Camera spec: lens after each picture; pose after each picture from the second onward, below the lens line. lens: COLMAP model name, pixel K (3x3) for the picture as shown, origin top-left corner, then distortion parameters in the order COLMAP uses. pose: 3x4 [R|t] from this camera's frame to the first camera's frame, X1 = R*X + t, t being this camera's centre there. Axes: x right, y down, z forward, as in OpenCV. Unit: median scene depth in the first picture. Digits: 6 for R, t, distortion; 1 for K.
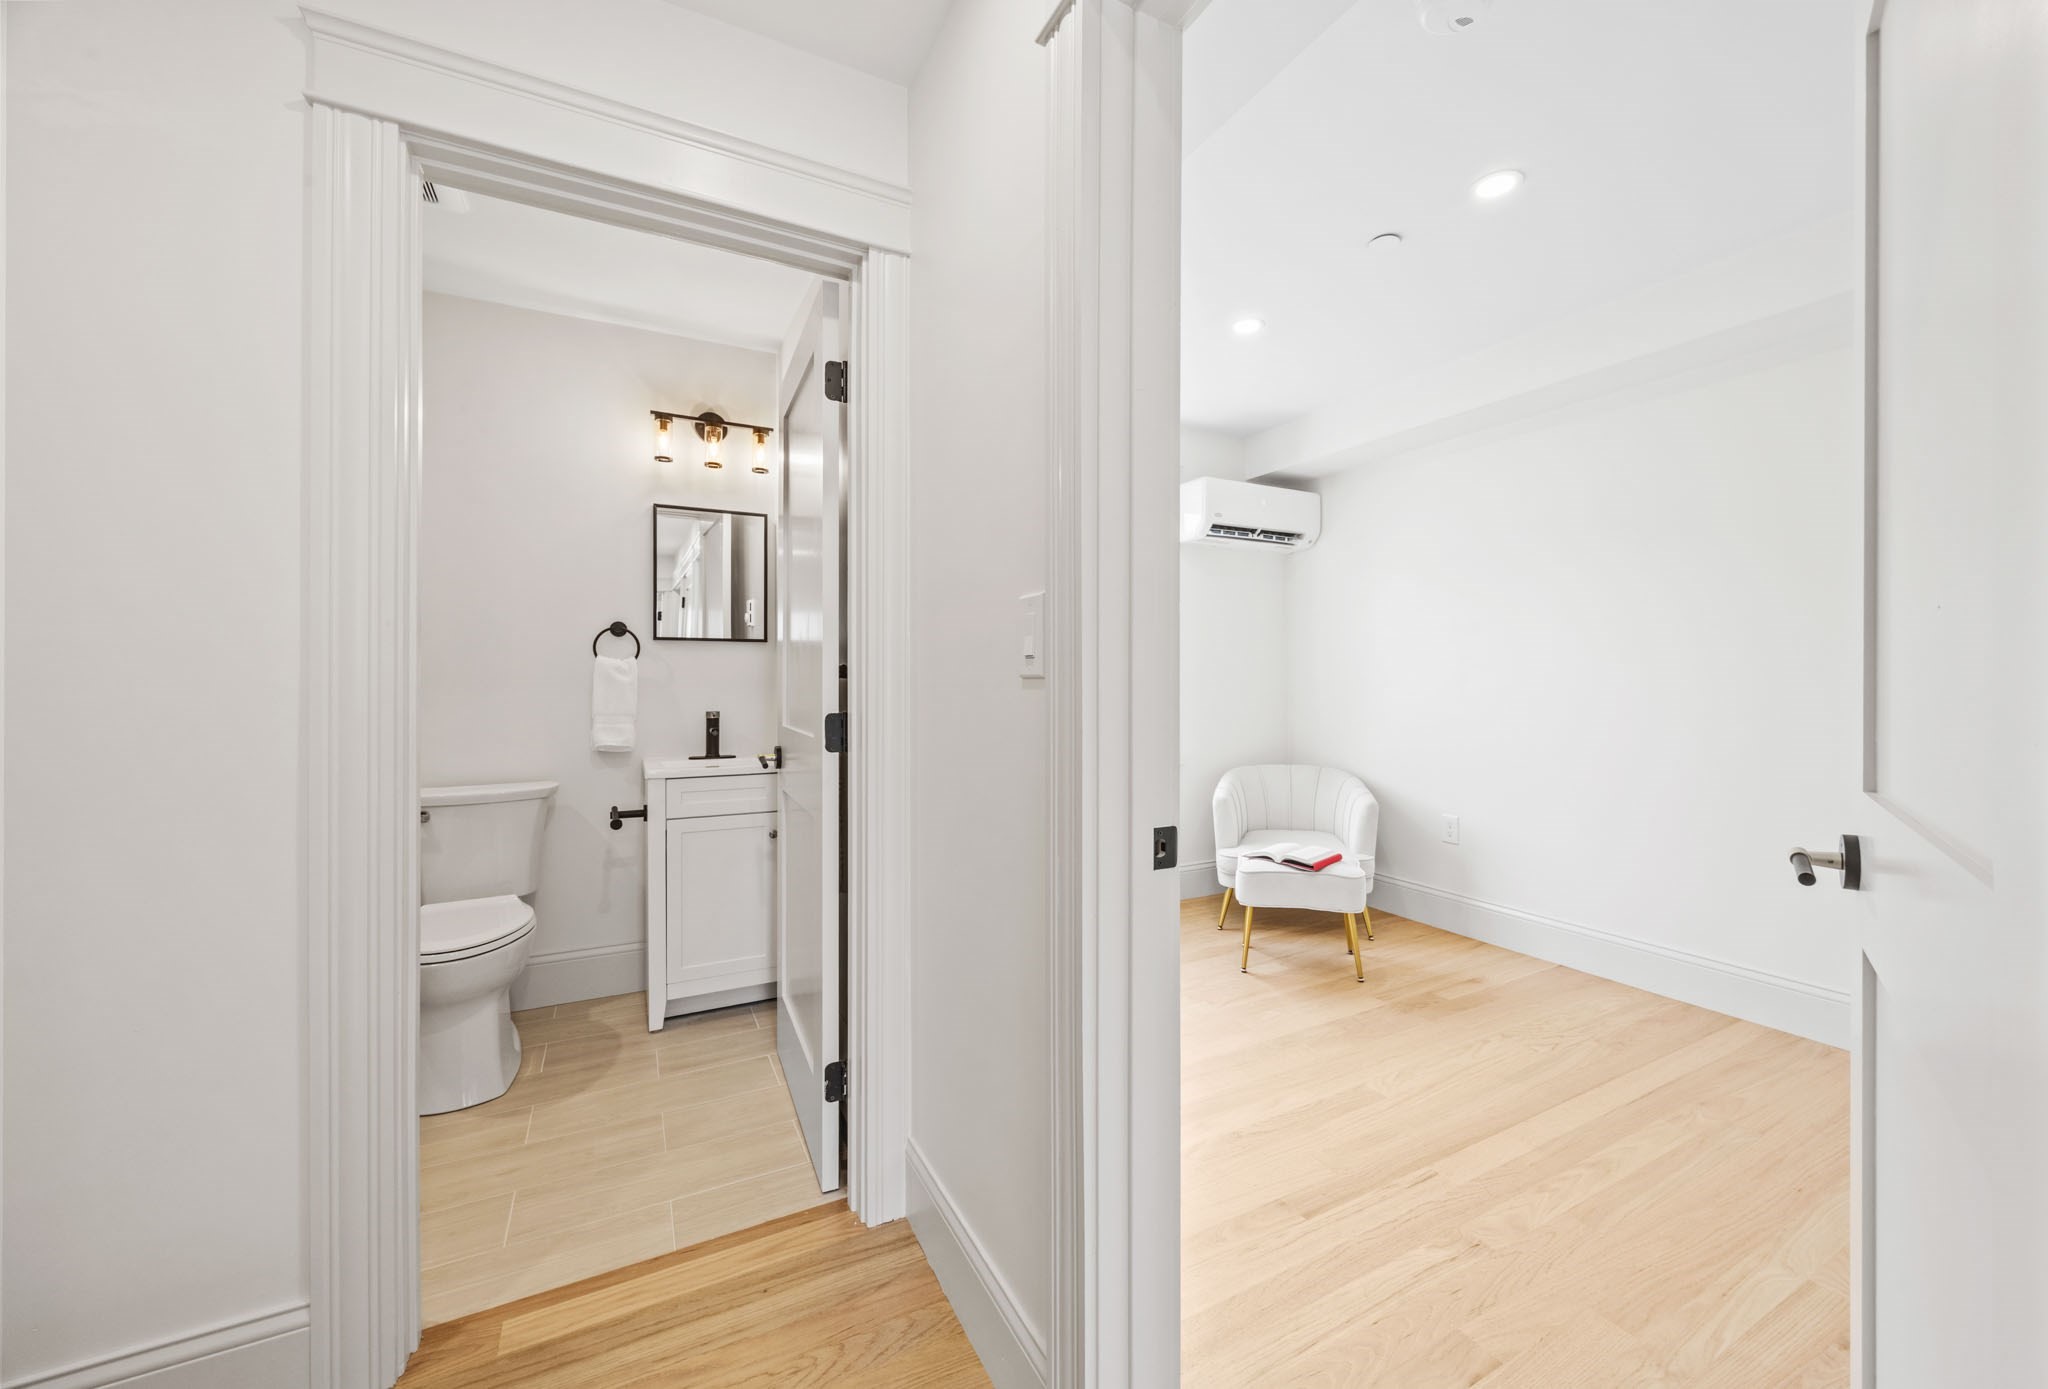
lens RADIAL K [[784.2, 0, 1059.6], [0, 784.2, 688.4], [0, 0, 1]] dist [-0.003907, 0.000246]
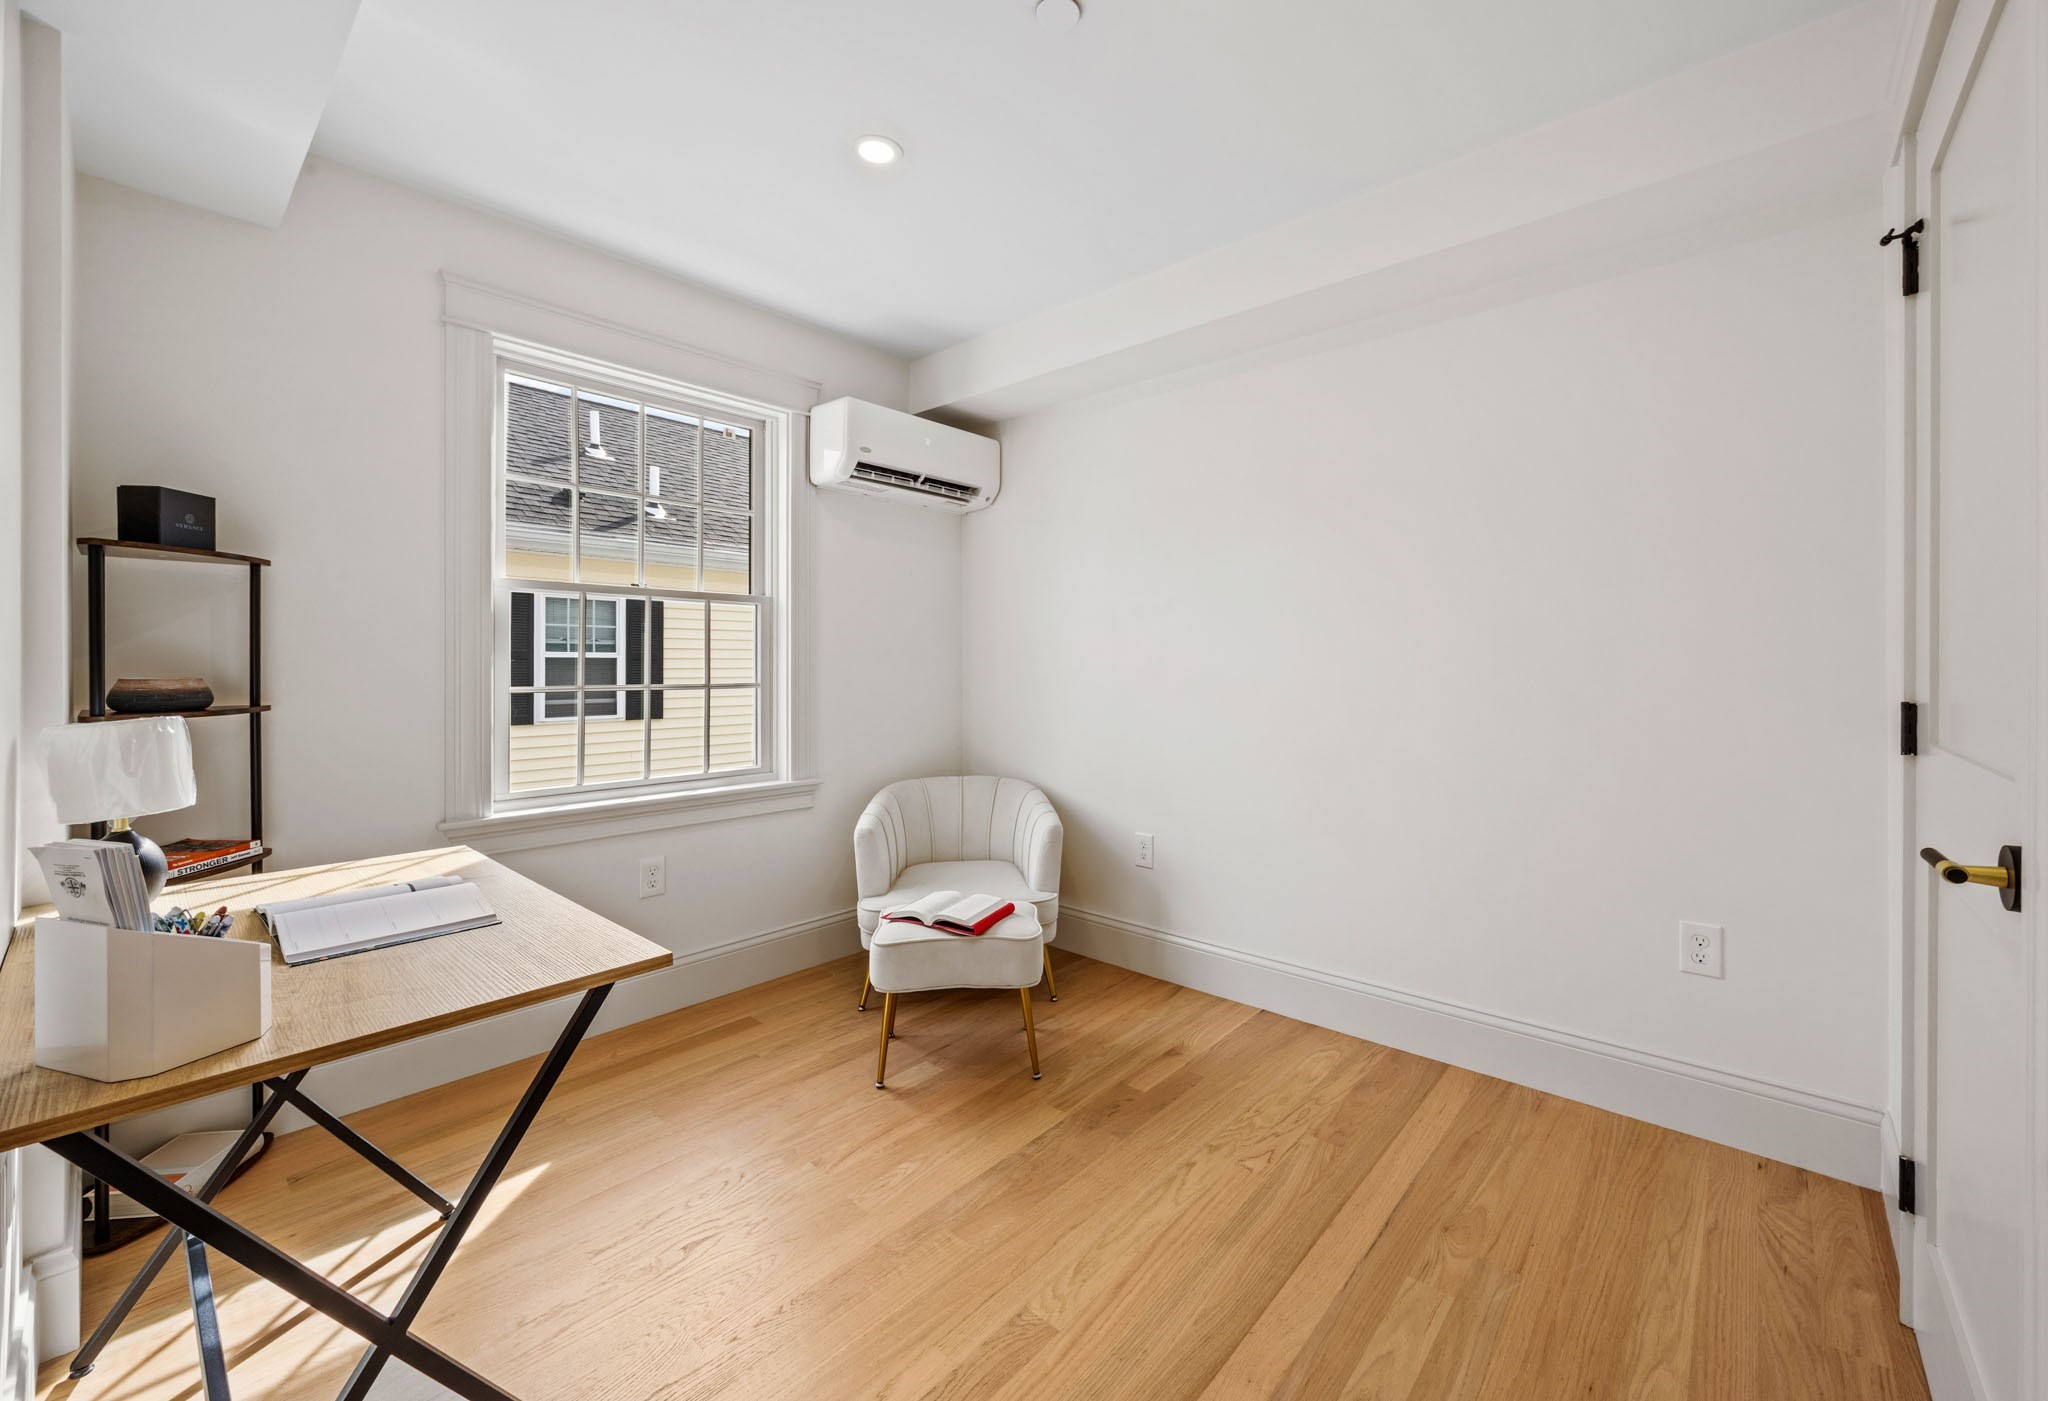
lens RADIAL K [[760.7, 0, 1025.2], [0, 760.7, 679.1], [0, 0, 1]] dist [0.002131, 0.000074]
pose [[0.951262, 0.000047, 0.308384, 0.148631], [-0.002096, 0.999978, 0.006315, -0.008304], [-0.308377, -0.006654, 0.951241, 0.312585]]
